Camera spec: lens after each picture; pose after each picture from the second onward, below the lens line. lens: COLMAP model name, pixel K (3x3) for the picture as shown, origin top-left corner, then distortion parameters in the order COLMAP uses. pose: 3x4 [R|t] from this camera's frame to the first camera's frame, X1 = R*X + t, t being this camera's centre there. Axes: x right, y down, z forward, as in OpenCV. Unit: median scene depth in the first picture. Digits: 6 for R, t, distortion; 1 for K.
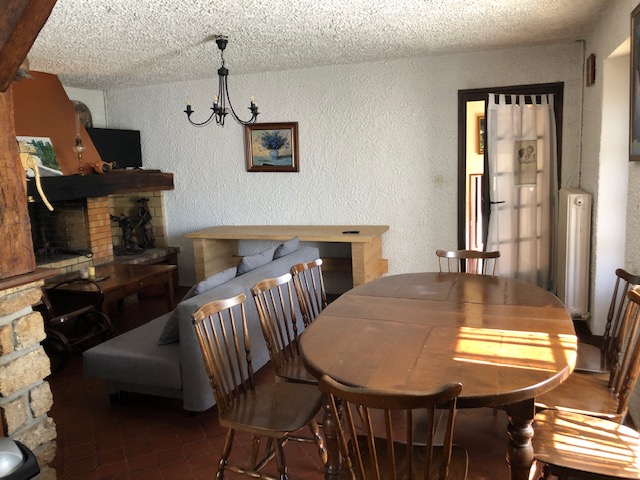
lens RADIAL K [[523.5, 0, 316.9], [0, 523.5, 237.8], [0, 0, 1]] dist [-0.011888, -0.006909]
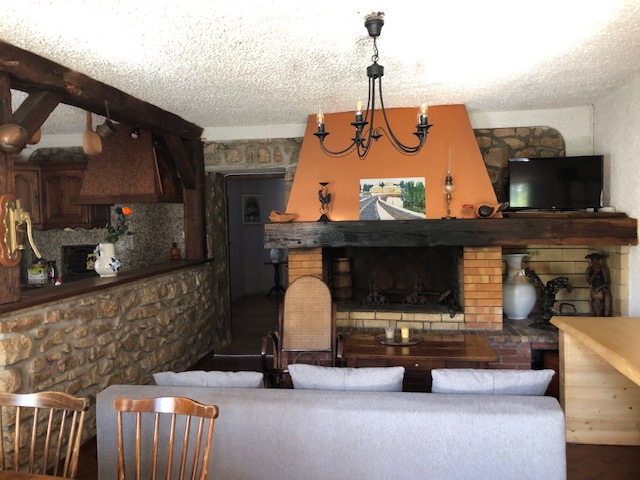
lens RADIAL K [[523.5, 0, 316.9], [0, 523.5, 237.8], [0, 0, 1]] dist [-0.011888, -0.006909]
pose [[0.198941, 0.071860, -0.977373, 0.345716], [-0.124640, 0.991065, 0.047497, -0.107459], [0.972053, 0.112371, 0.206120, 0.642309]]
